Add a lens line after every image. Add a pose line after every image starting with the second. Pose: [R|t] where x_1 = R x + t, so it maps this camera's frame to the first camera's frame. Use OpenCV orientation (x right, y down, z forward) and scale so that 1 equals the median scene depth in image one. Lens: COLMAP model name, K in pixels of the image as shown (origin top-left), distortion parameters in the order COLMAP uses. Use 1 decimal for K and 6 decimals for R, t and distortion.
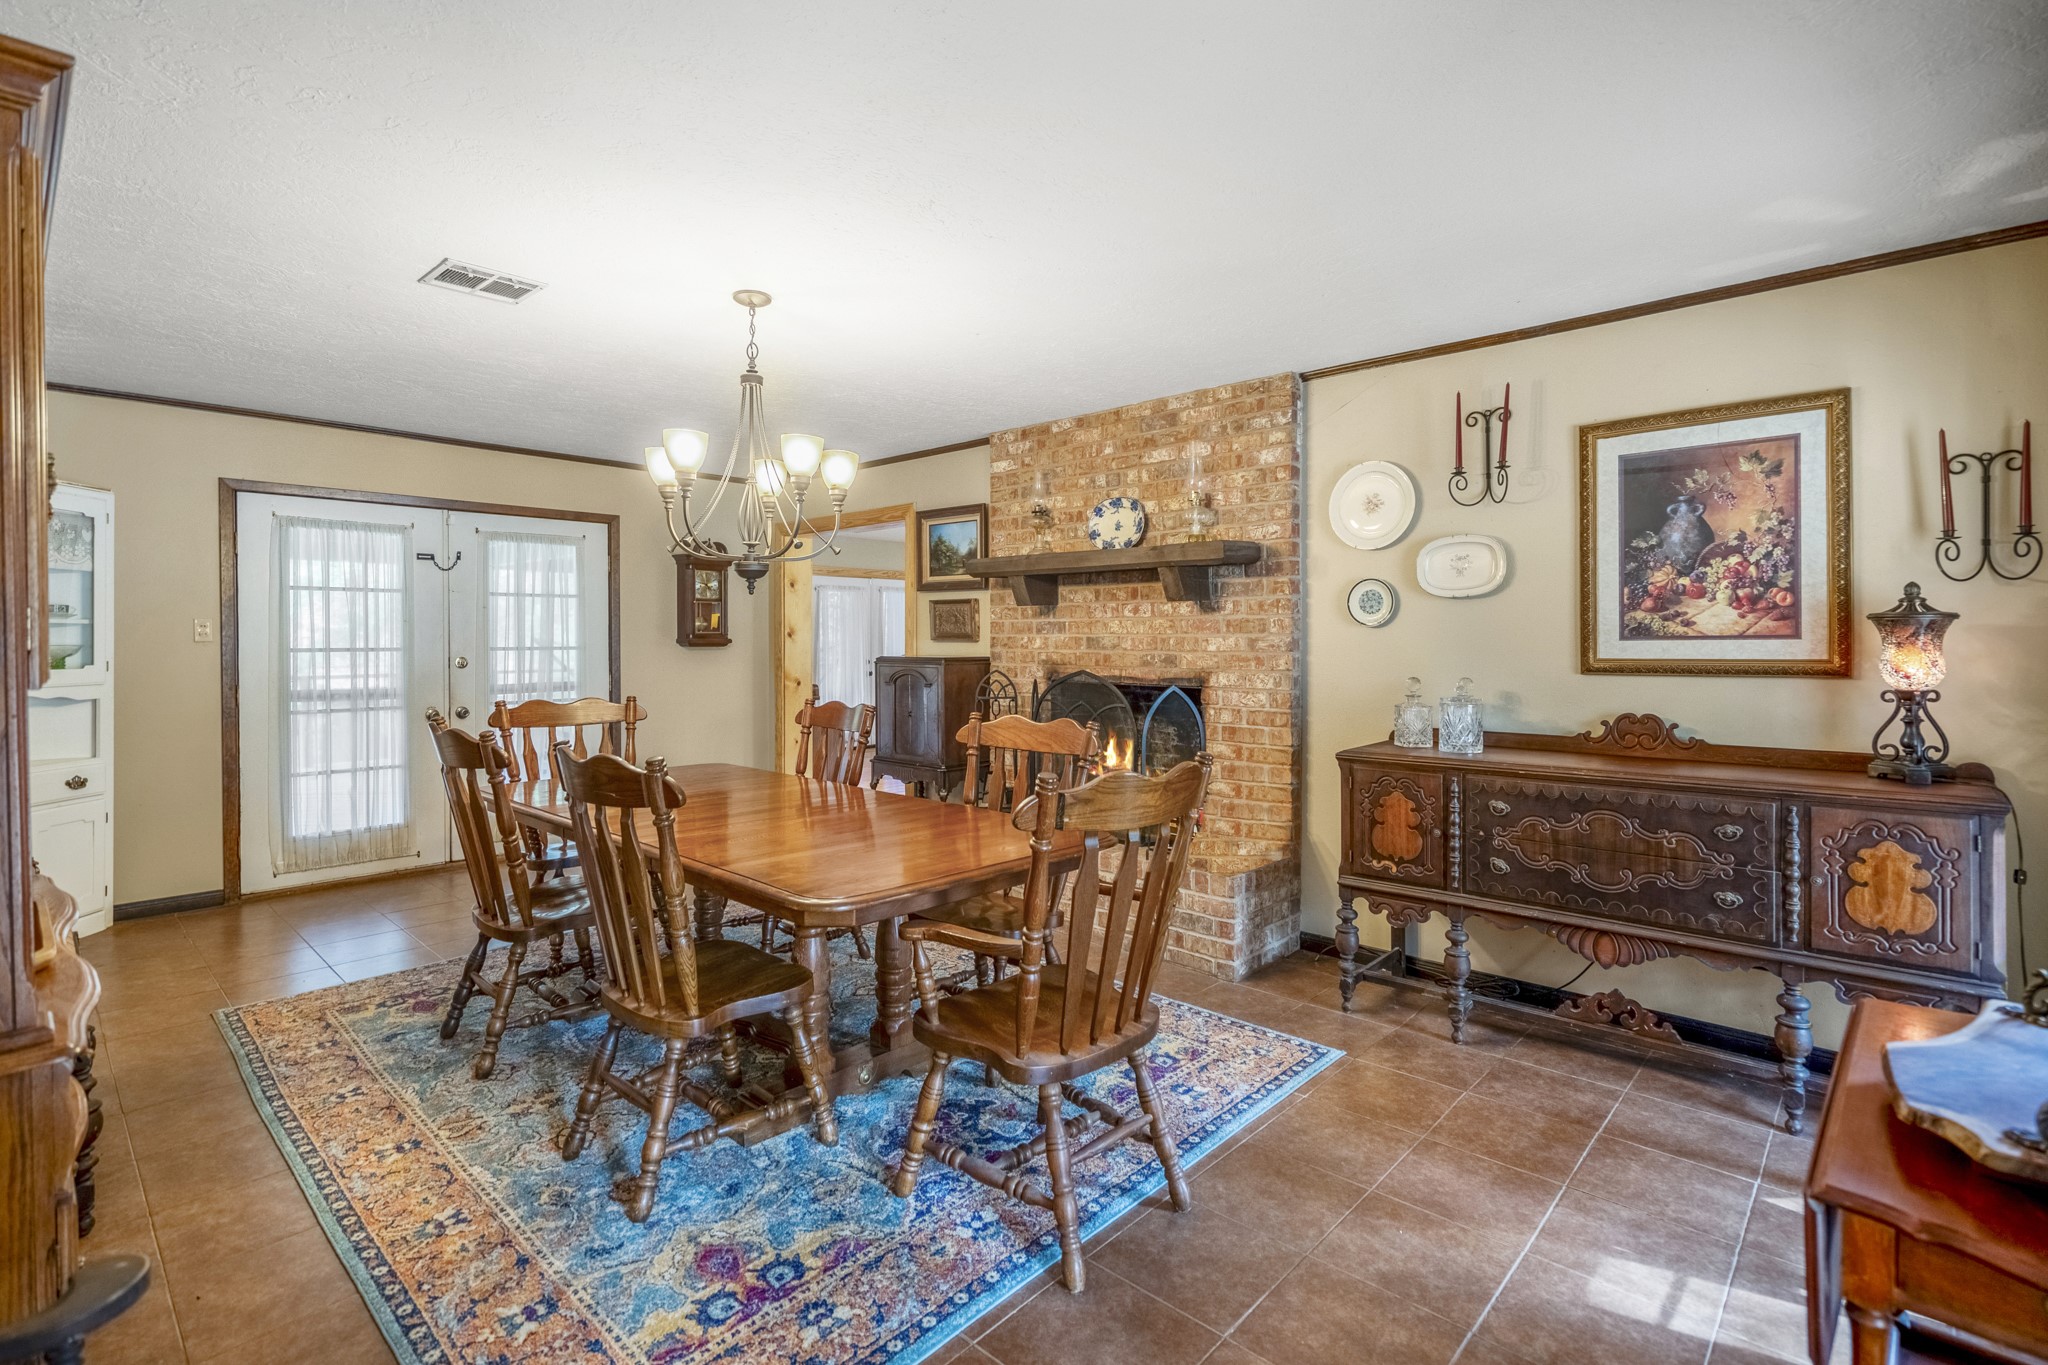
lens RADIAL K [[961.6, 0, 1024.7], [0, 961.6, 644.5], [0, 0, 1]] dist [-0.001207, 0.000130]
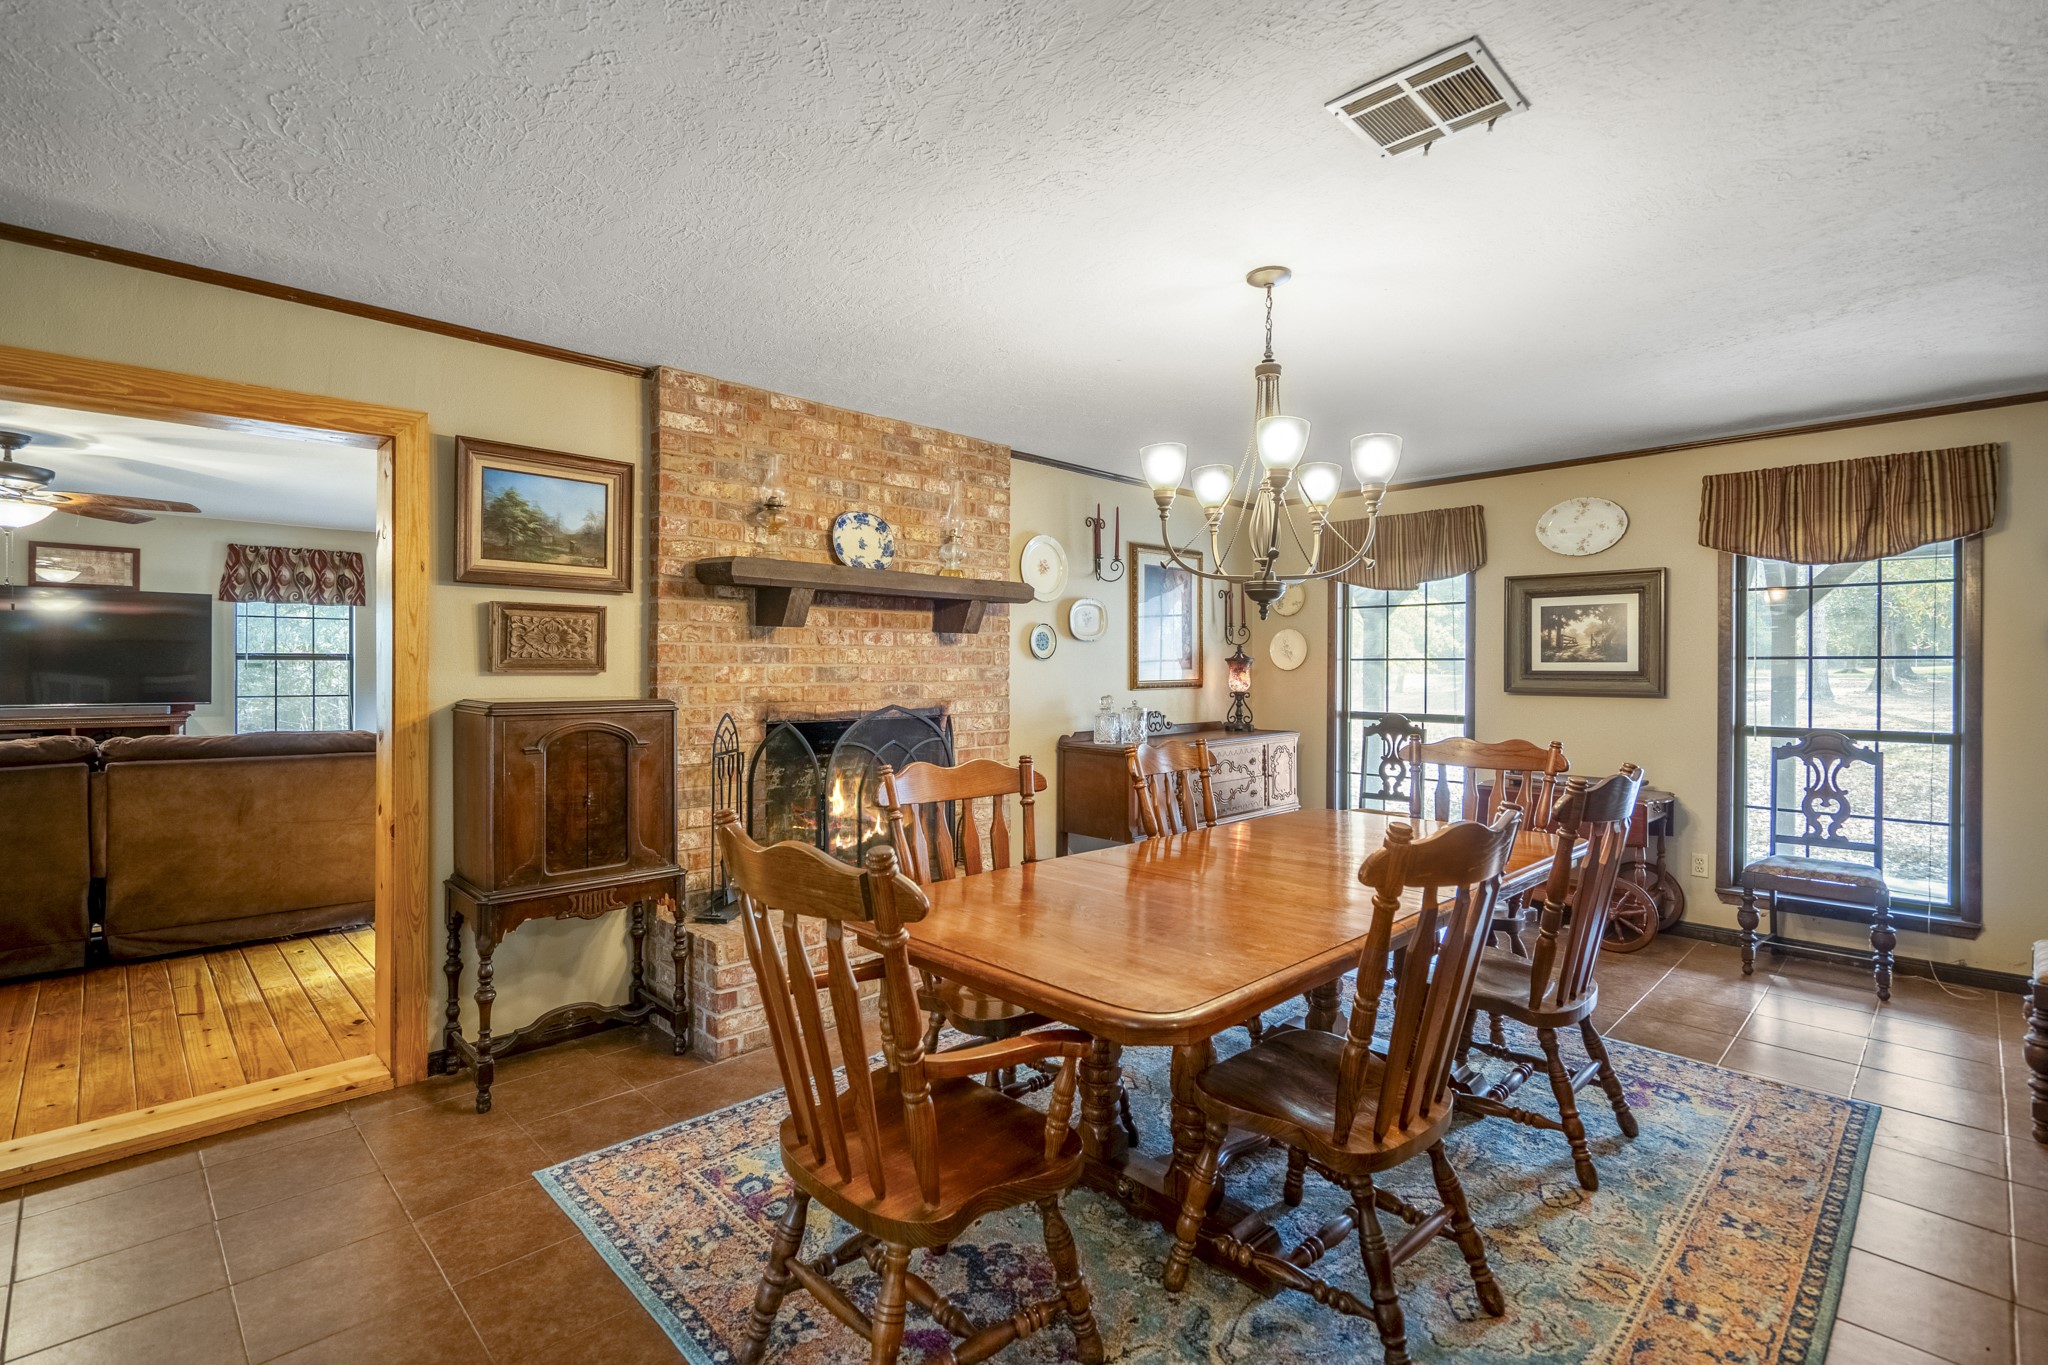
lens RADIAL K [[943.7, 0, 1024.1], [0, 943.7, 668.0], [0, 0, 1]] dist [0.002725, -0.001452]
pose [[0.039523, -0.001754, 0.999217, -0.794188], [0.002973, 0.999994, 0.001638, -0.008536], [-0.999214, 0.002906, 0.039528, 0.829314]]
